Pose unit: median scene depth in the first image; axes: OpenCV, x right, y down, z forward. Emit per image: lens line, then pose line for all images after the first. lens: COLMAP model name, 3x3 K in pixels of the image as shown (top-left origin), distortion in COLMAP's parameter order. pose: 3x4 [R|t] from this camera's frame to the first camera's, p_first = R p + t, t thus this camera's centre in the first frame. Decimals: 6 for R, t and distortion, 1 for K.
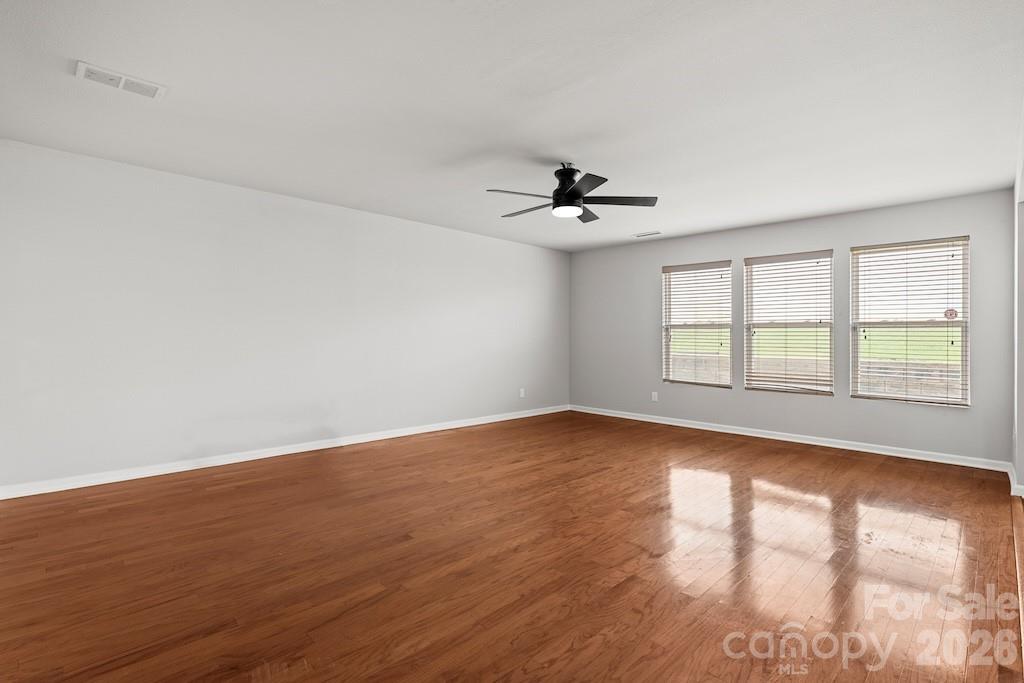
lens RADIAL K [[495.2, 0, 512.0], [0, 495.2, 341.5], [0, 0, 1]] dist [-0.000122, 0.000070]
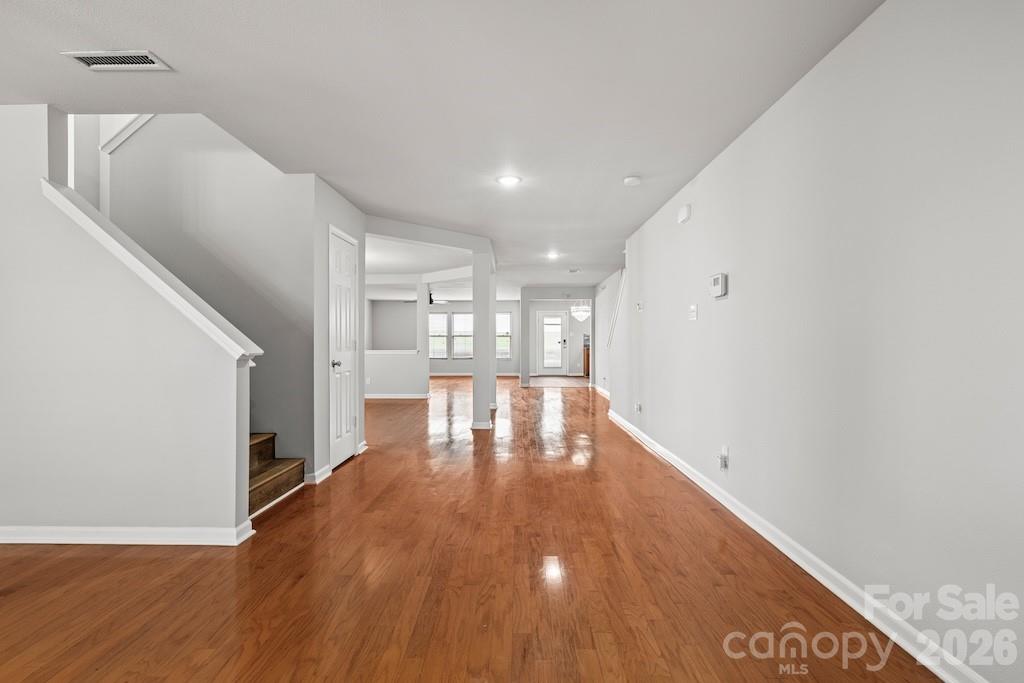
lens RADIAL K [[475.3, 0, 512.0], [0, 475.3, 341.5], [0, 0, 1]] dist [-0.002976, -0.000398]
pose [[0.710338, -0.017838, 0.703635, -1.204736], [0.010321, 0.999835, 0.014929, -0.039821], [-0.703785, -0.003342, 0.710405, -1.167154]]
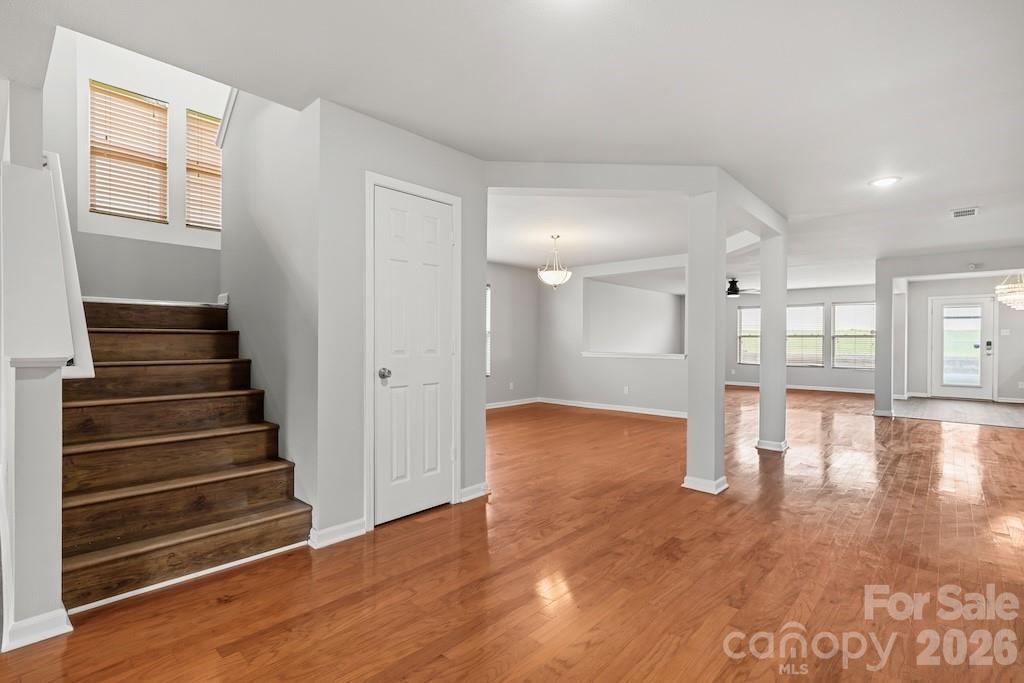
lens RADIAL K [[475.3, 0, 512.0], [0, 475.3, 341.5], [0, 0, 1]] dist [-0.002976, -0.000398]
pose [[0.998177, -0.009974, 0.059530, -0.833400], [0.009614, 0.999934, 0.006328, -0.033838], [-0.059589, -0.005744, 0.998206, -0.996579]]
